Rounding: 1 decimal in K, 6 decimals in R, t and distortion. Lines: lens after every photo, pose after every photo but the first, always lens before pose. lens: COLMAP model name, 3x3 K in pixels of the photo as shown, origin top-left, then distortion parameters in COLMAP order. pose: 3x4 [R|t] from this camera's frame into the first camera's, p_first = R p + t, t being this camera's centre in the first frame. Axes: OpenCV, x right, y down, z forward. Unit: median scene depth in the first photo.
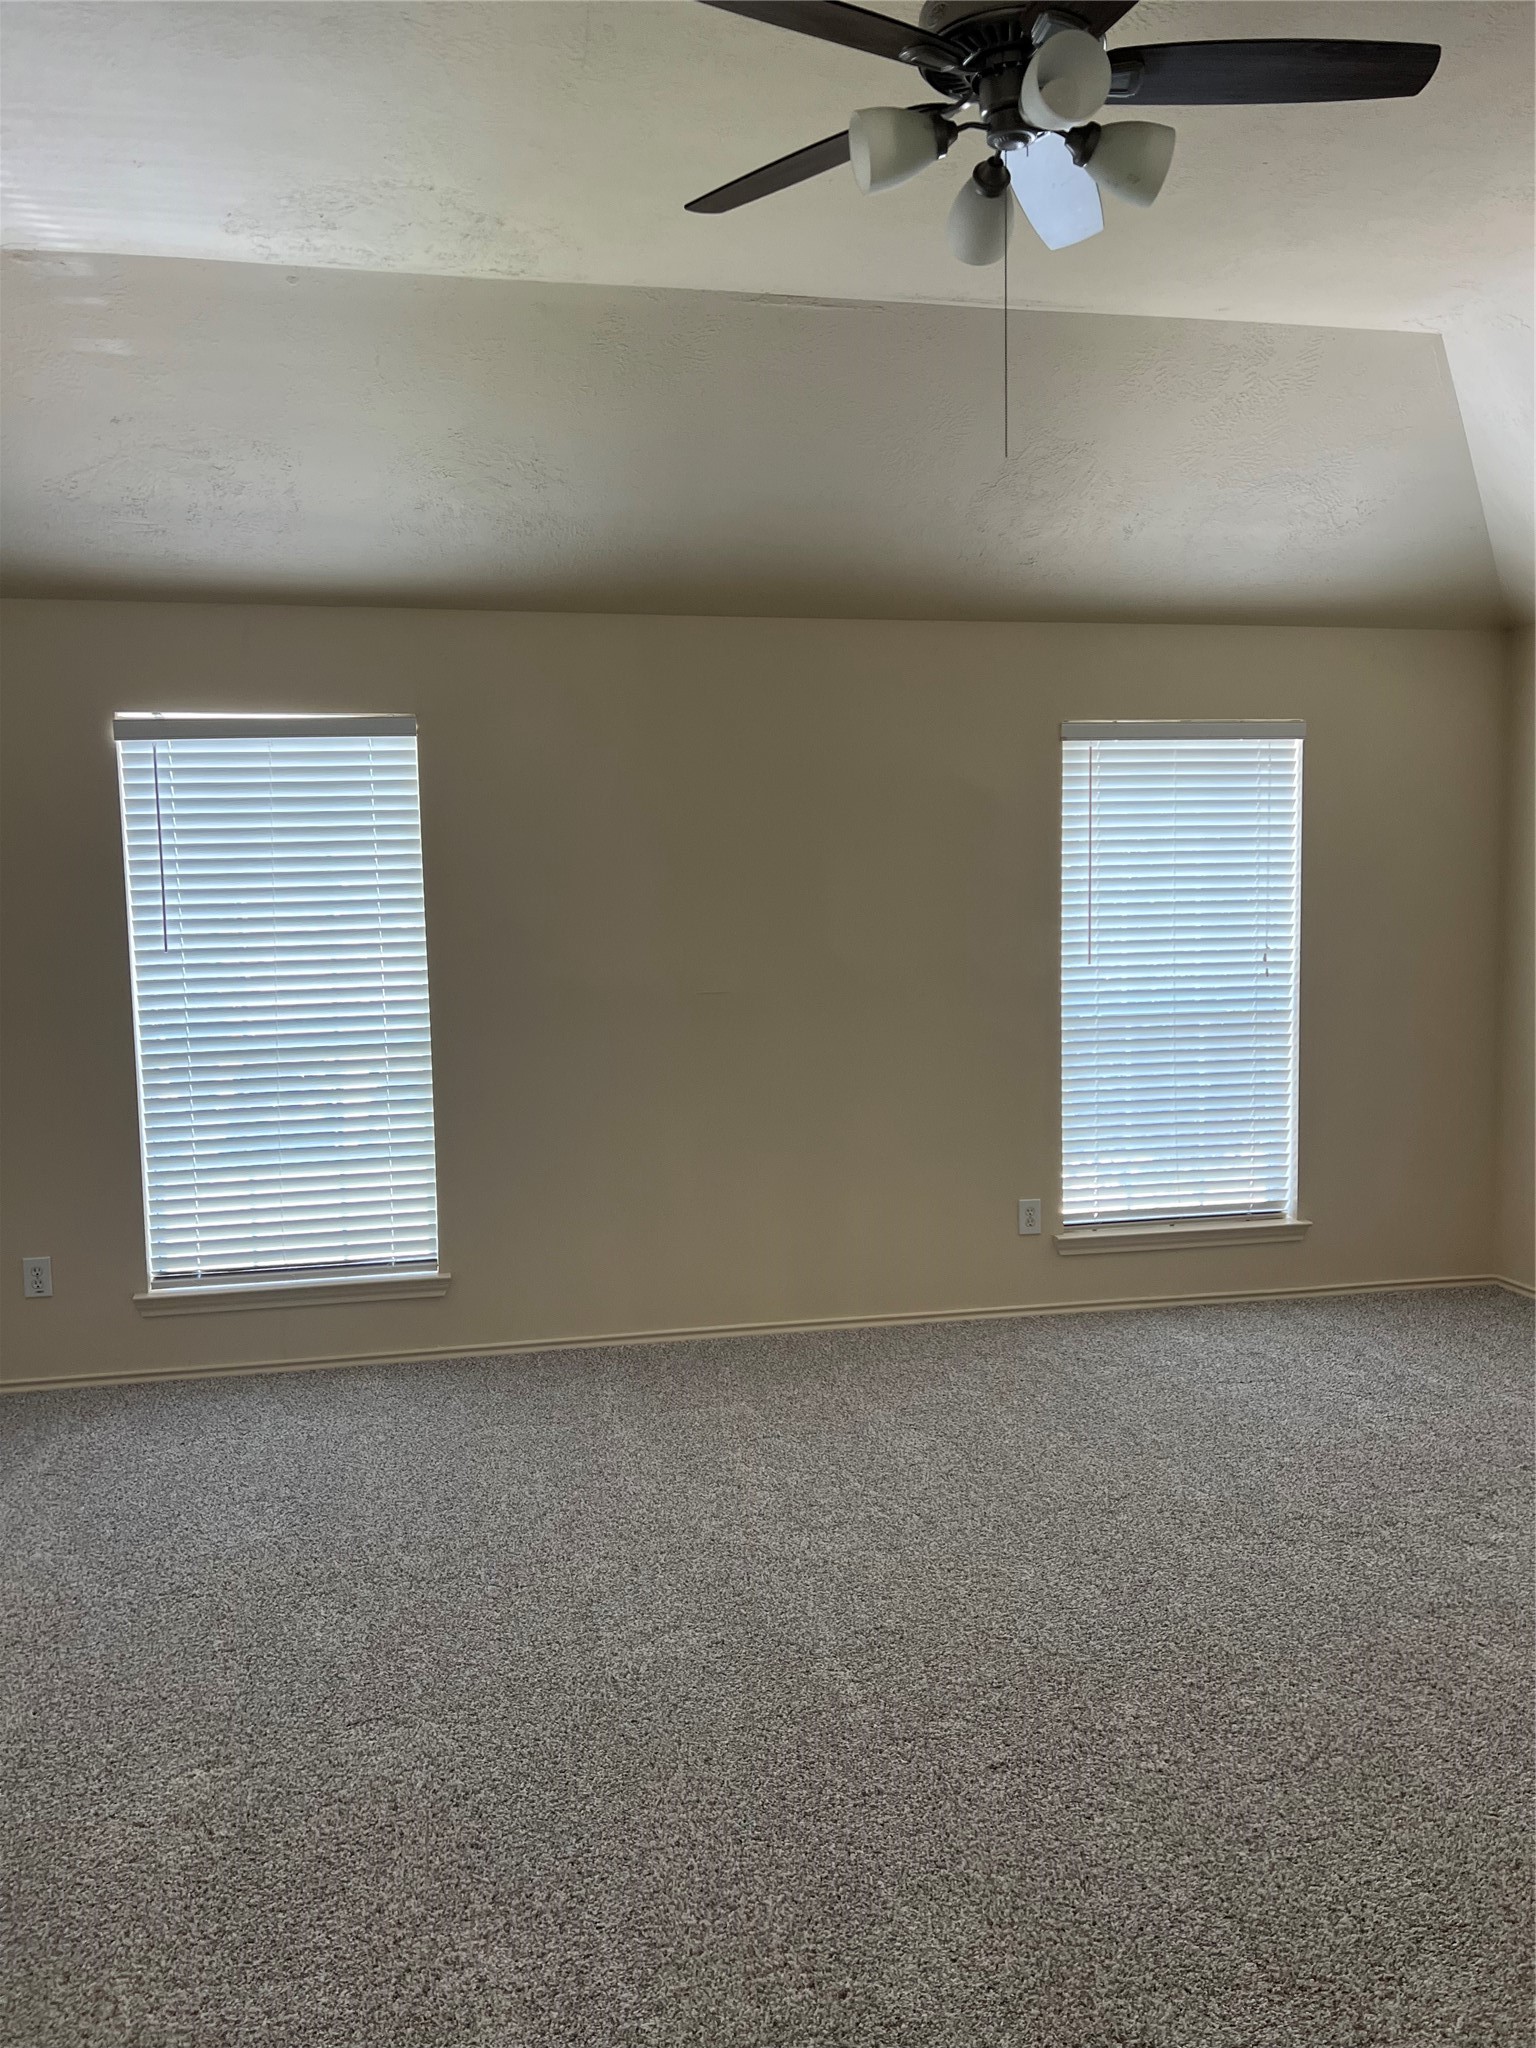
lens RADIAL K [[1548.8, 0, 765.2], [0, 1548.8, 1020.9], [0, 0, 1]] dist [0.055803, -0.012389]
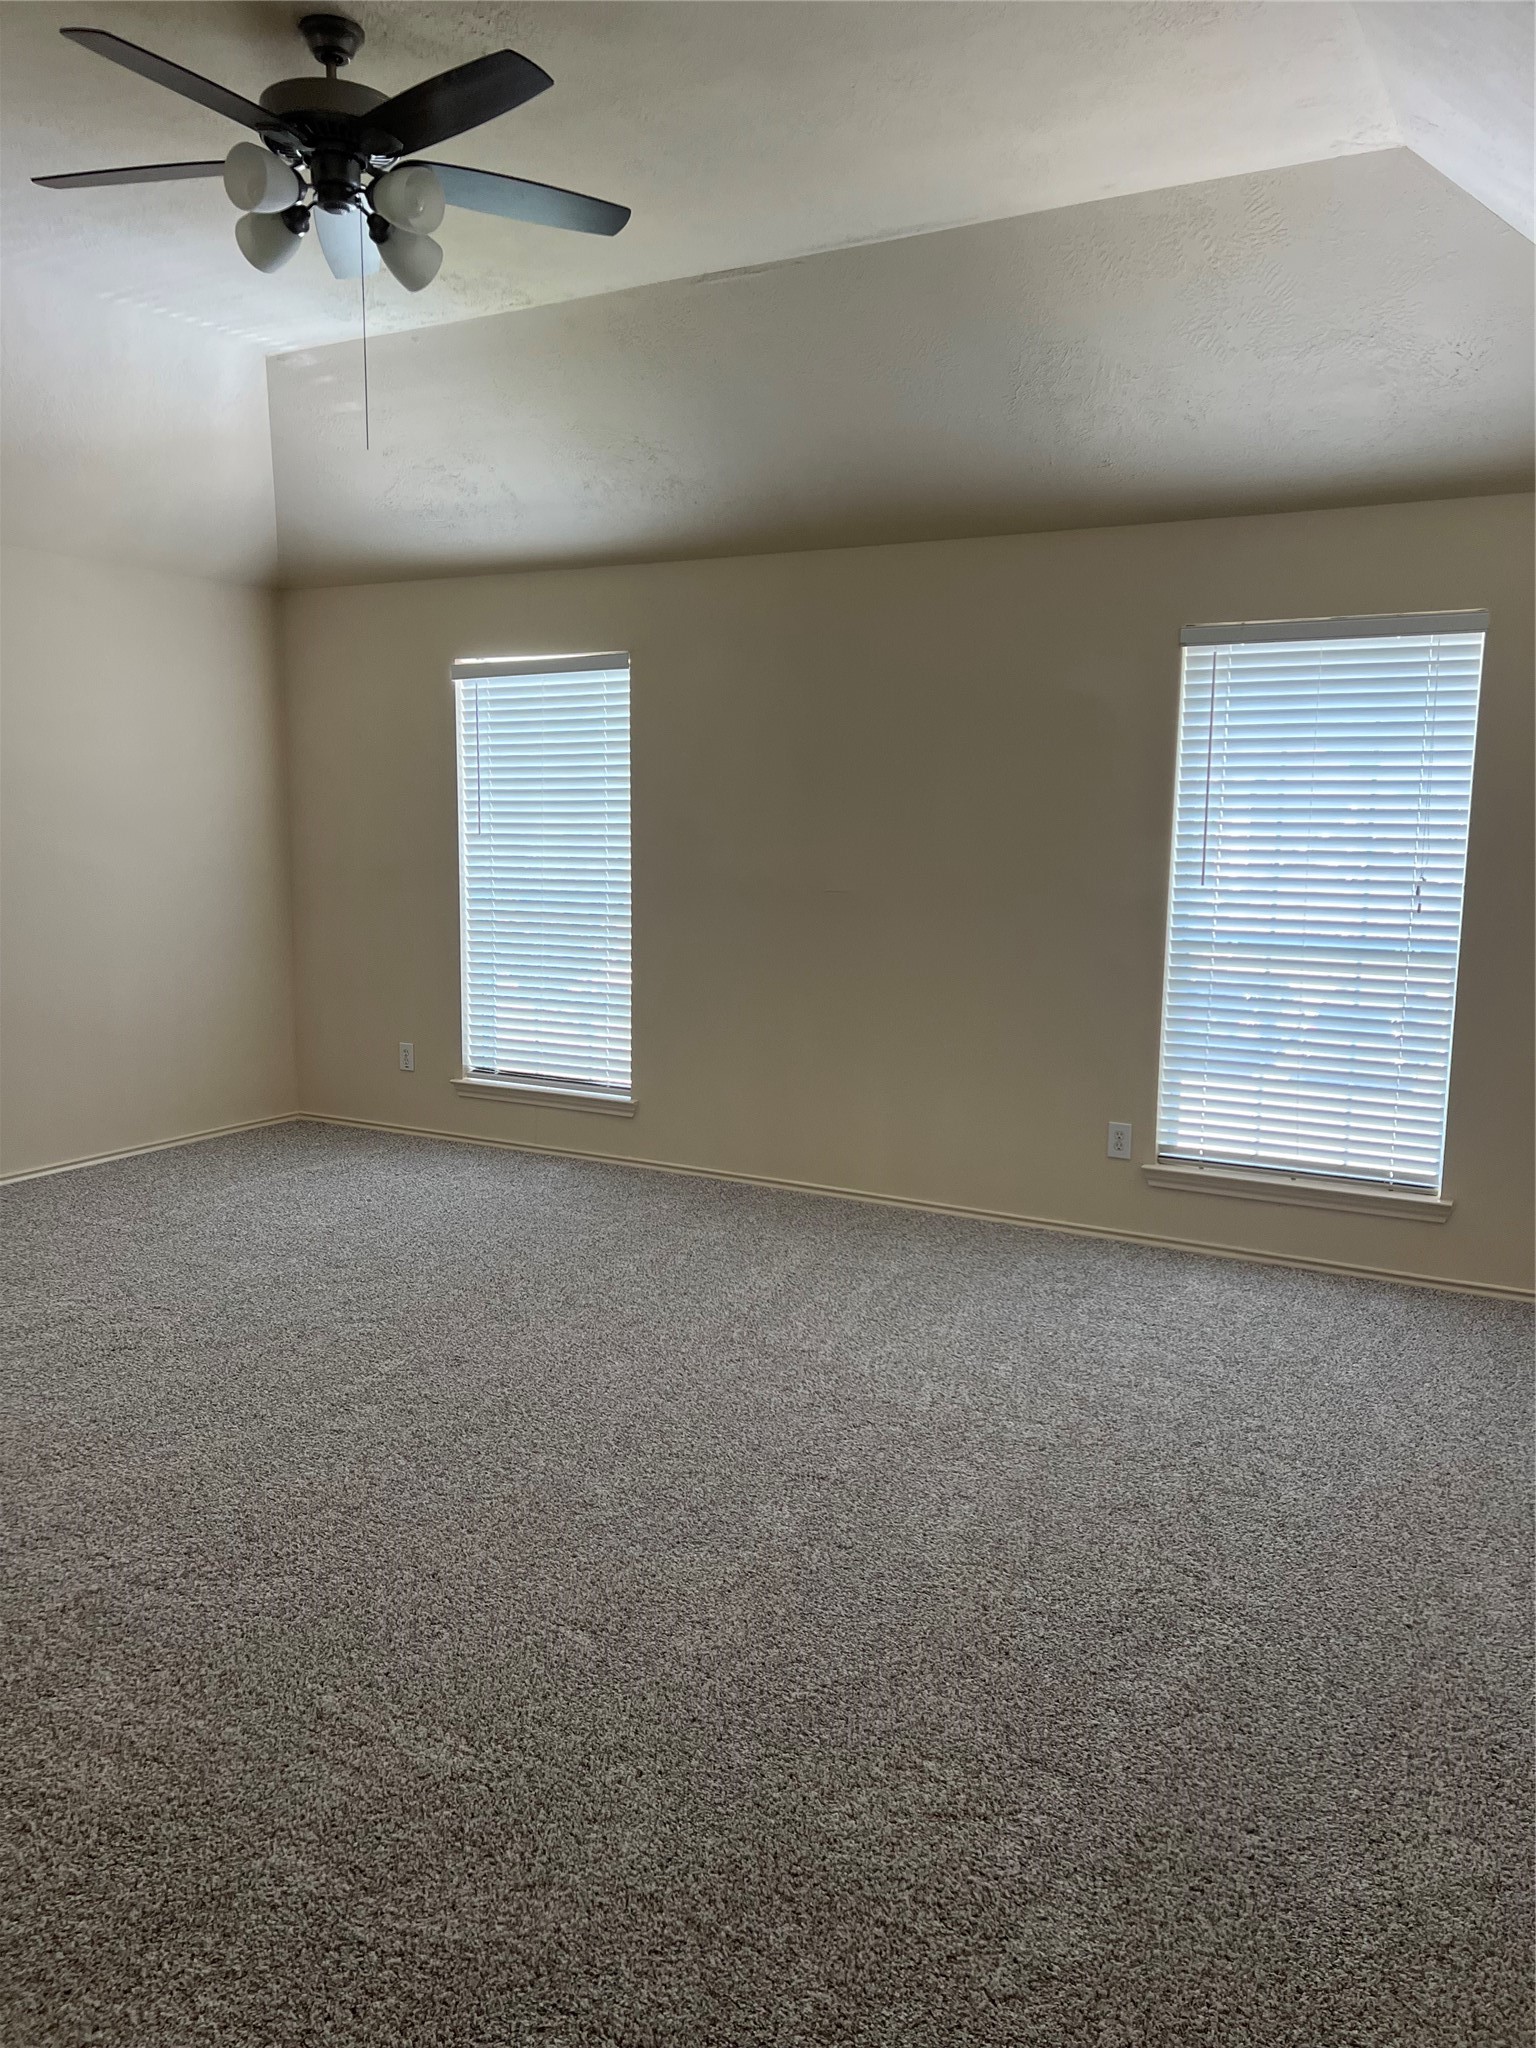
lens RADIAL K [[1548.8, 0, 771.5], [0, 1548.8, 1026.7], [0, 0, 1]] dist [0.055803, -0.012389]
pose [[0.756895, 0.117952, -0.642804, 0.633406], [-0.073966, 0.992719, 0.095066, -0.022849], [0.649337, -0.024409, 0.760109, 0.110778]]
